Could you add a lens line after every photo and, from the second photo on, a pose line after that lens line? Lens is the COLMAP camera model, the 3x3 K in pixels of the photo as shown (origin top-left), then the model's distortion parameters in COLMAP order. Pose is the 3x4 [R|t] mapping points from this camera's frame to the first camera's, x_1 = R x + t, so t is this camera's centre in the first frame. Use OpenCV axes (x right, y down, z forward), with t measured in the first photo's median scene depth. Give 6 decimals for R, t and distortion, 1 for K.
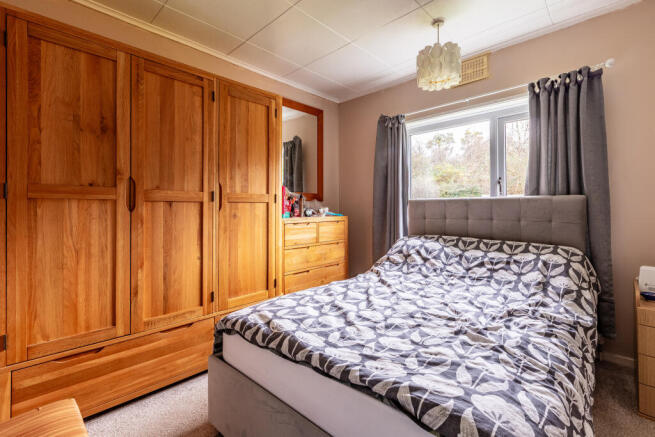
lens RADIAL K [[302.7, 0, 328.8], [0, 302.7, 213.1], [0, 0, 1]] dist [0.002698, 0.000143]
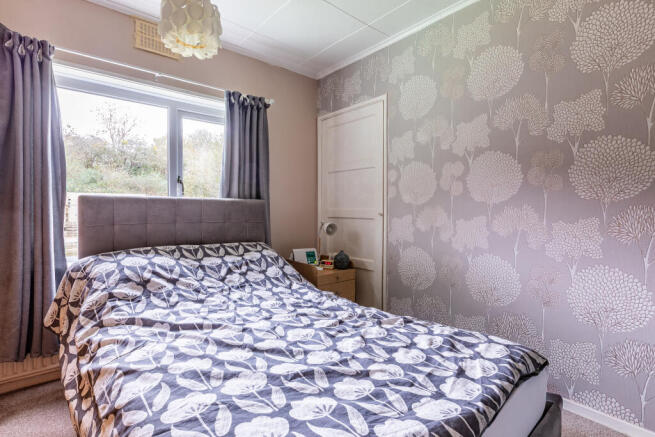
lens RADIAL K [[302.7, 0, 328.6], [0, 302.7, 215.8], [0, 0, 1]] dist [0.002698, 0.000143]
pose [[0.120293, -0.016490, 0.992601, -0.411954], [0.008244, 0.999844, 0.015611, -0.011693], [-0.992704, 0.006305, 0.120411, 0.640708]]
